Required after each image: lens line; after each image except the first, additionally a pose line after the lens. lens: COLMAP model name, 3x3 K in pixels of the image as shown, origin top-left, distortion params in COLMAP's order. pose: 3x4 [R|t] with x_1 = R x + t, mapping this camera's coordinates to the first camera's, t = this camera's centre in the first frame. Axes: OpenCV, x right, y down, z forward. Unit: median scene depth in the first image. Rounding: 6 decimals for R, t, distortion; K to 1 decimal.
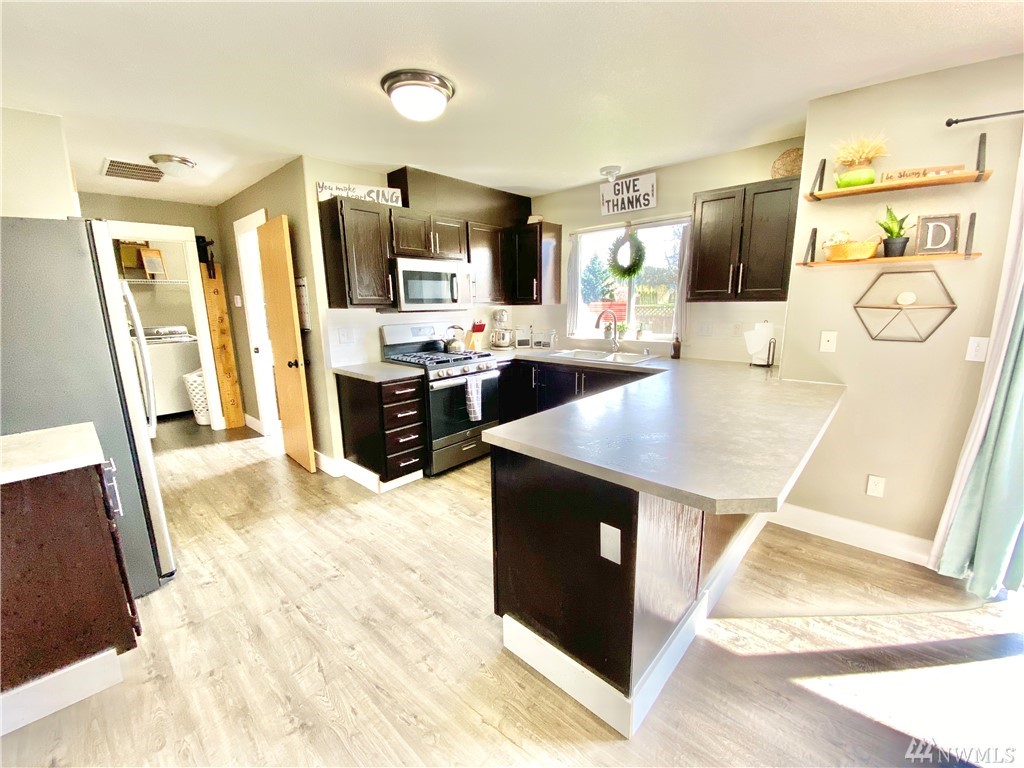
lens RADIAL K [[417.7, 0, 517.2], [0, 417.7, 390.4], [0, 0, 1]] dist [0.017371, -0.005409]
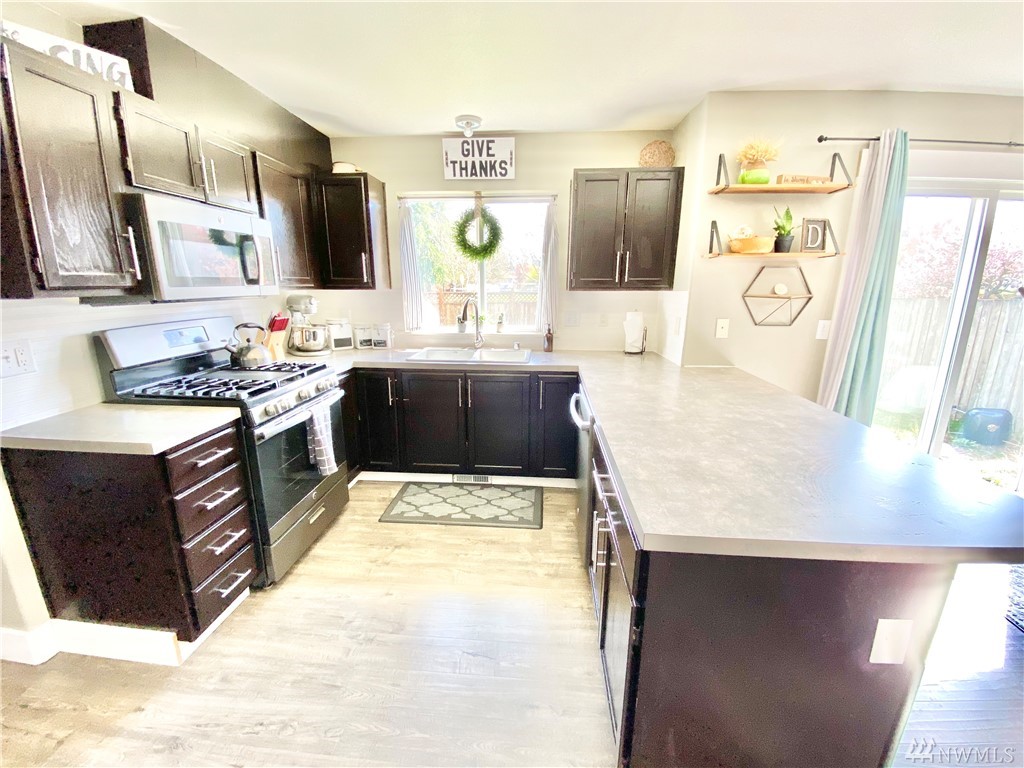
lens RADIAL K [[417.7, 0, 513.8], [0, 417.7, 383.5], [0, 0, 1]] dist [0.017371, -0.005409]
pose [[0.800000, -0.123259, 0.587203, -0.228142], [0.111304, 0.992172, 0.056626, -0.065553], [-0.589586, 0.020057, 0.807456, 0.305496]]
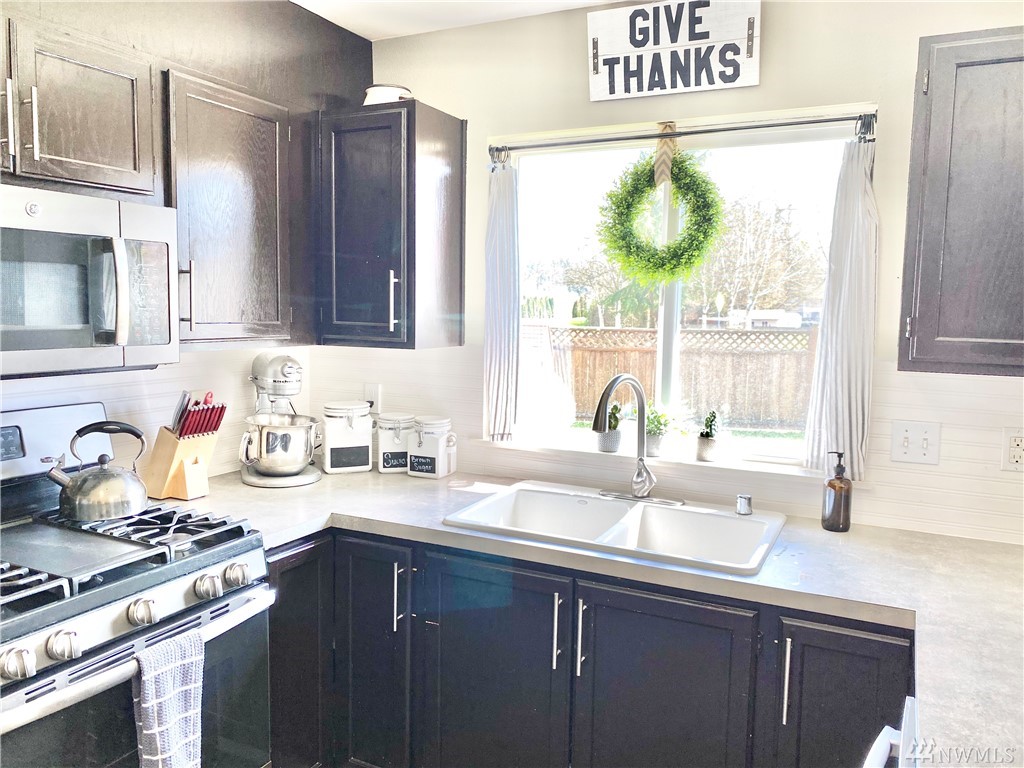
lens RADIAL K [[786.4, 0, 517.0], [0, 786.4, 378.3], [0, 0, 1]] dist [0.027461, -0.011494]
pose [[0.962482, 0.007534, 0.271242, -0.033492], [0.024399, 0.993162, -0.114165, -0.126721], [-0.270247, 0.116500, 0.955717, 0.454228]]
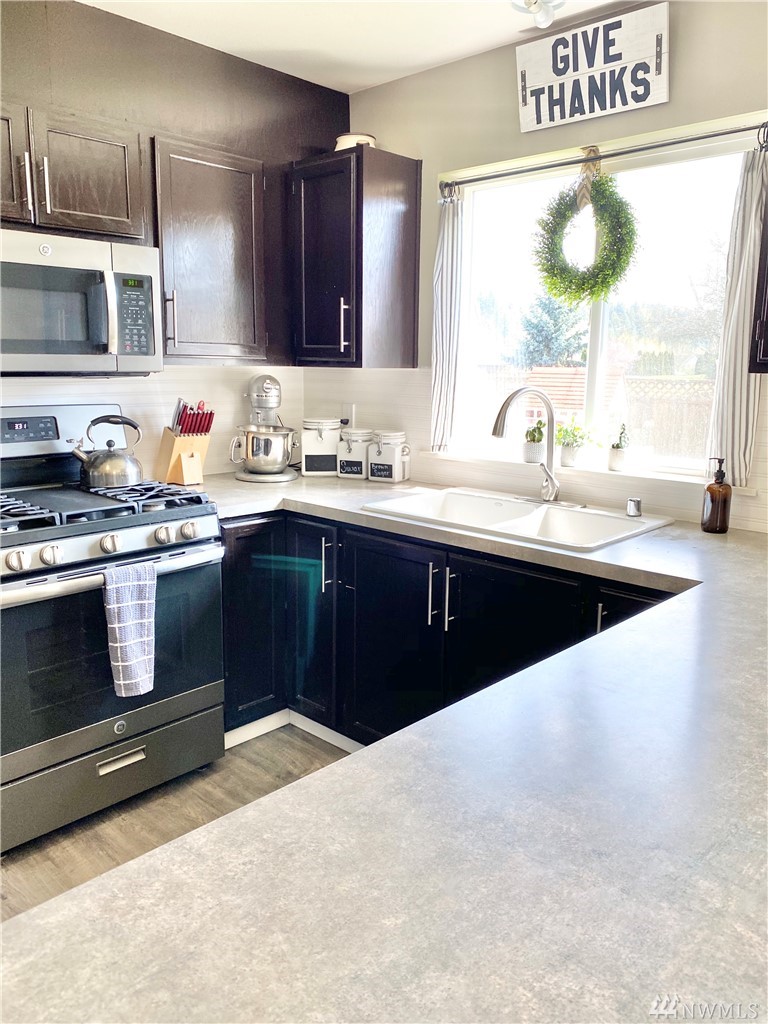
lens RADIAL K [[786.4, 0, 398.8], [0, 786.4, 499.7], [0, 0, 1]] dist [0.027461, -0.011494]
pose [[0.999501, 0.029857, -0.010263, 0.119271], [-0.030212, 0.998878, -0.036456, -0.068989], [0.009163, 0.036748, 0.999283, 0.336079]]
